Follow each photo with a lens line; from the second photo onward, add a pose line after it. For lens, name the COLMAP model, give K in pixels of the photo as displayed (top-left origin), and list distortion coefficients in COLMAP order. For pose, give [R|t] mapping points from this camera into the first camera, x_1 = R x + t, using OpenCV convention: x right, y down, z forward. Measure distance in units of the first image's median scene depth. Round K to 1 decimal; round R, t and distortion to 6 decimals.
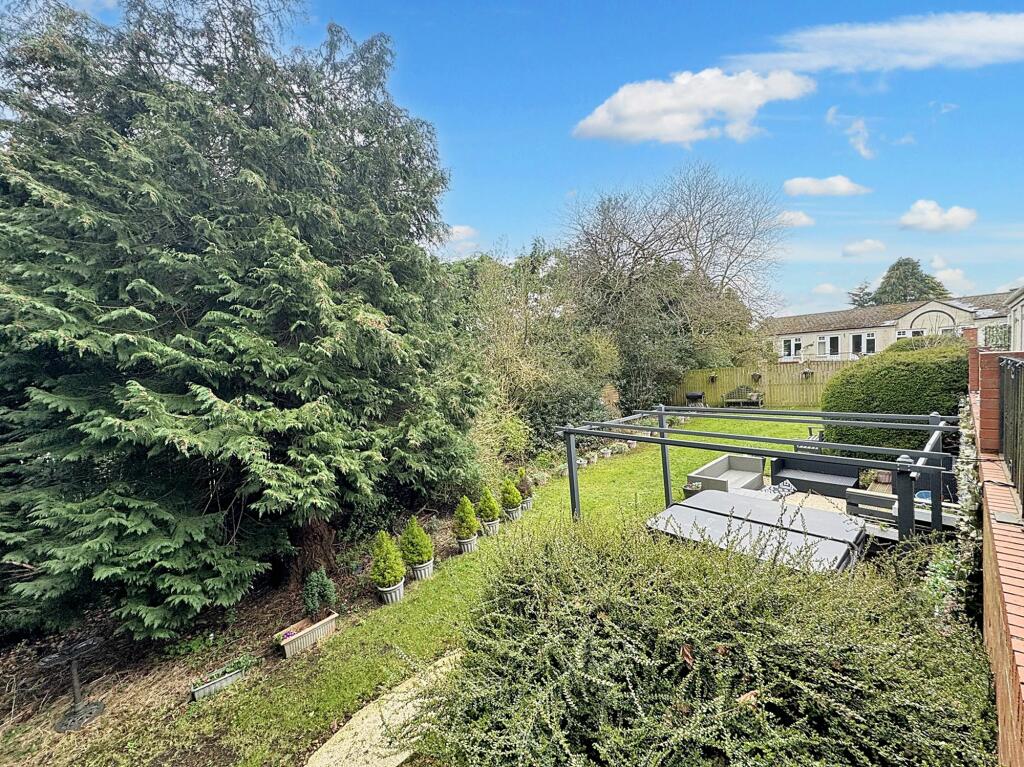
lens RADIAL K [[422.9, 0, 512.0], [0, 422.9, 383.5], [0, 0, 1]] dist [-0.000605, -0.000327]
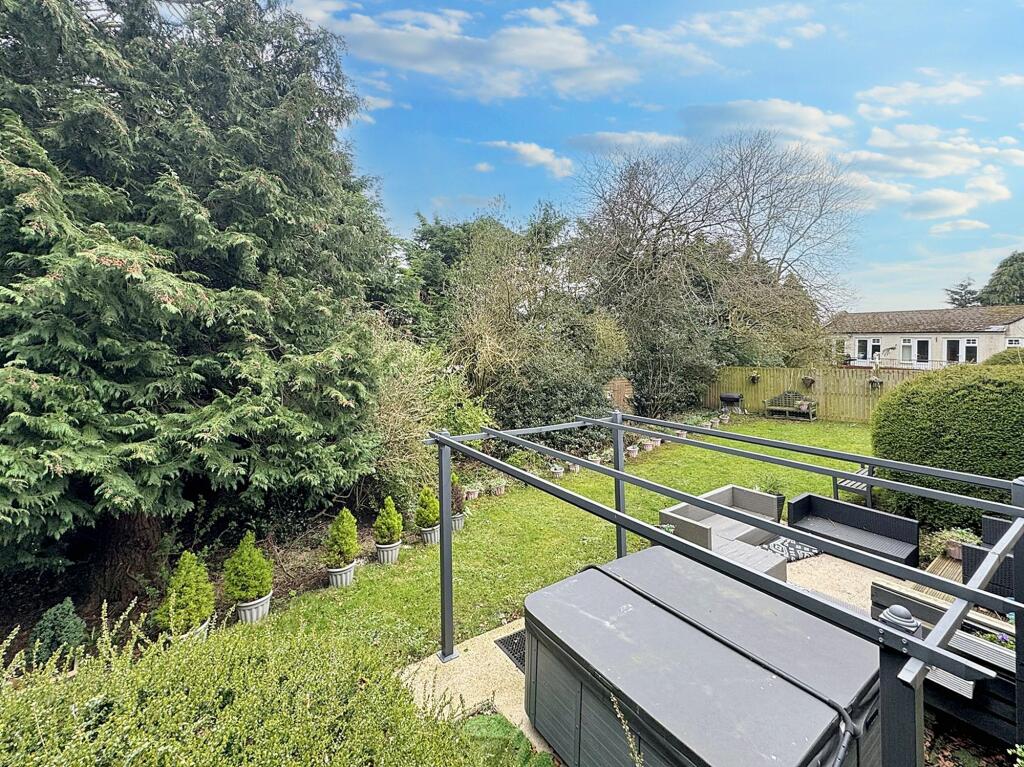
lens RADIAL K [[443.3, 0, 512.3], [0, 443.3, 332.3], [0, 0, 1]] dist [-0.001336, -0.000556]
pose [[0.990884, 0.072520, -0.113537, 0.105247], [-0.080290, 0.994622, -0.065424, -0.008584], [0.108182, 0.073943, 0.991377, 0.090930]]
